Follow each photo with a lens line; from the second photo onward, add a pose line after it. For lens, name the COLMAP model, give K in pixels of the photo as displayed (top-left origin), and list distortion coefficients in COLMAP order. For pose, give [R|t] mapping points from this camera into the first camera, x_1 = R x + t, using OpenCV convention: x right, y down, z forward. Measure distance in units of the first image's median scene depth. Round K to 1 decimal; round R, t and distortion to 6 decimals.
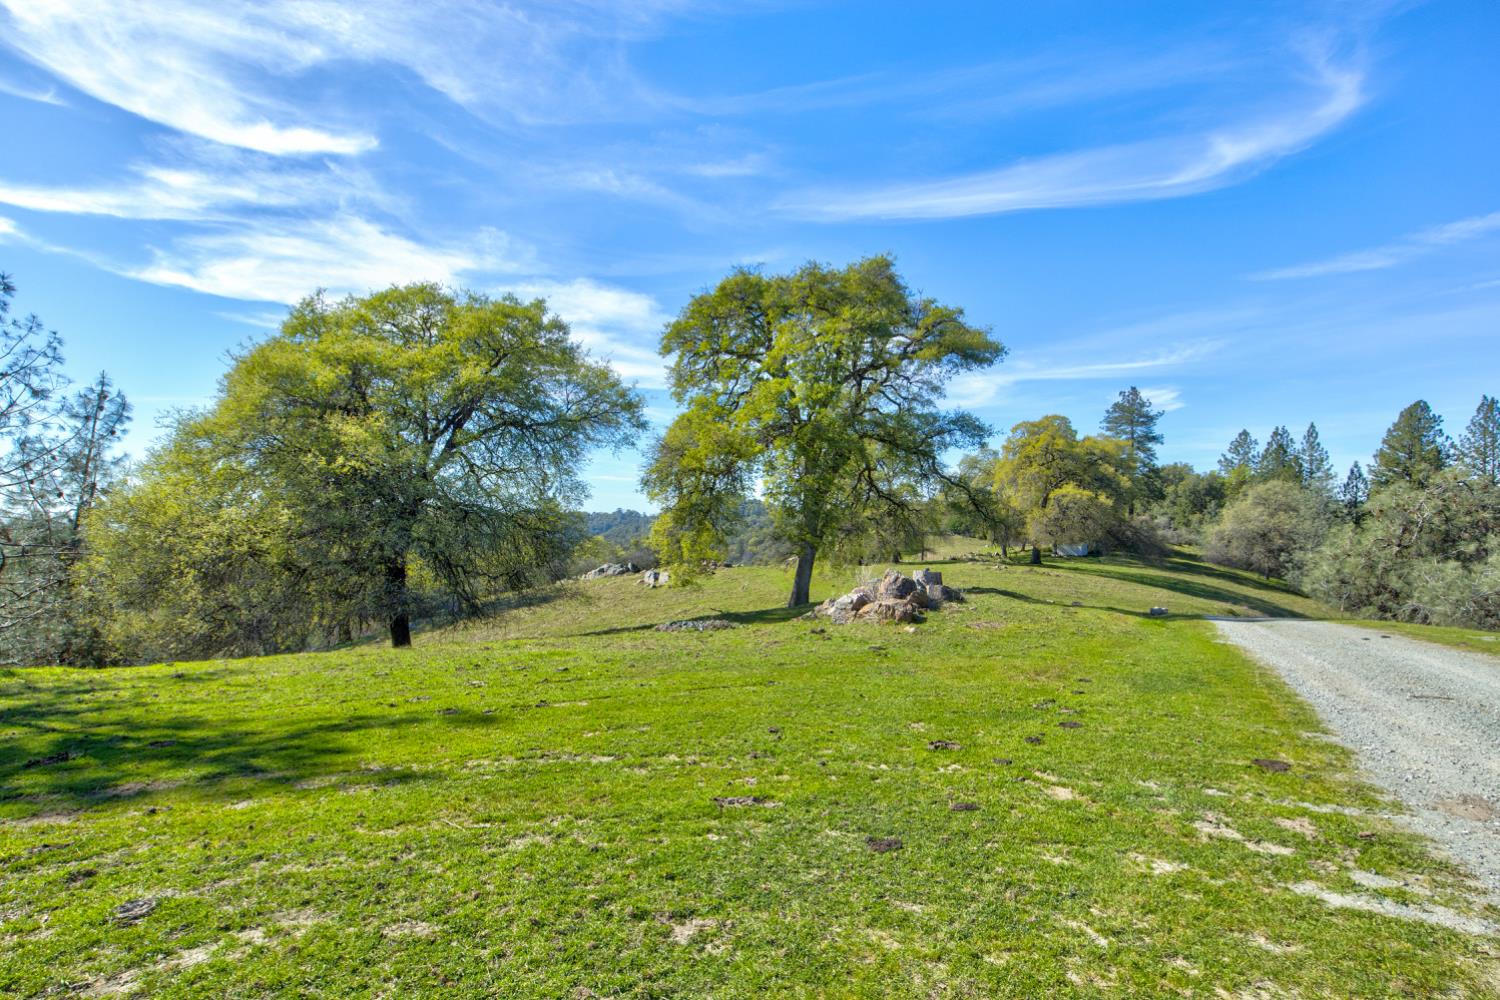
lens RADIAL K [[753.2, 0, 741.8], [0, 753.2, 506.1], [0, 0, 1]] dist [0.001915, 0.000441]
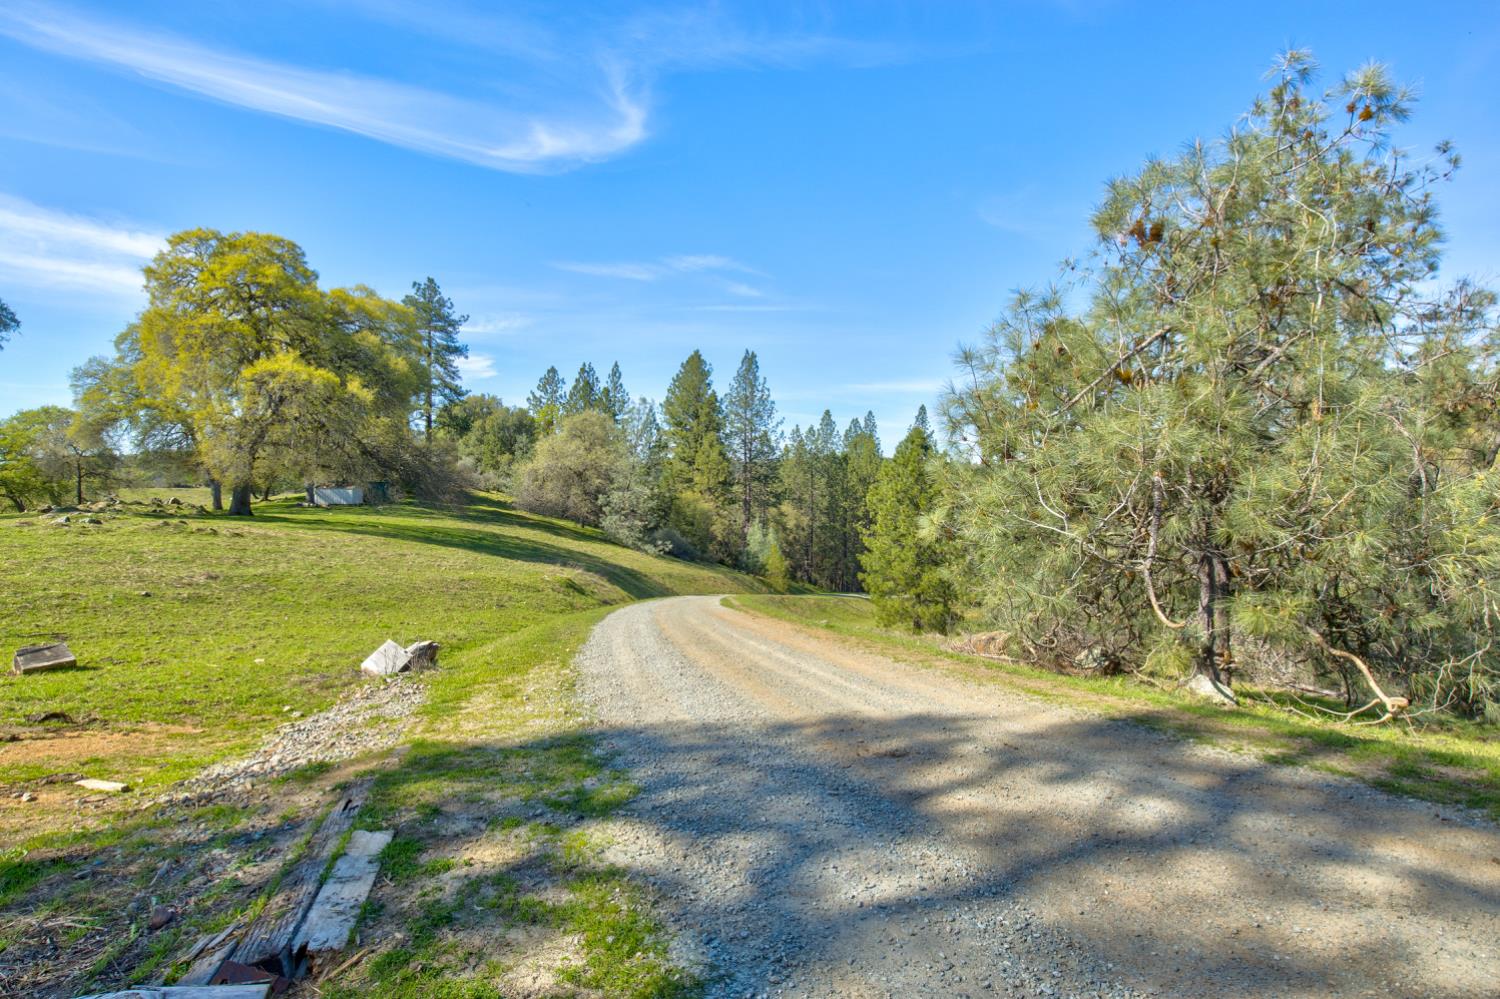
lens RADIAL K [[753.2, 0, 741.8], [0, 753.2, 505.6], [0, 0, 1]] dist [0.001915, 0.000441]
pose [[0.659274, -0.020564, 0.751621, 0.183435], [-0.018226, 0.998895, 0.043316, 0.032640], [-0.751682, -0.042256, 0.658171, 0.313410]]
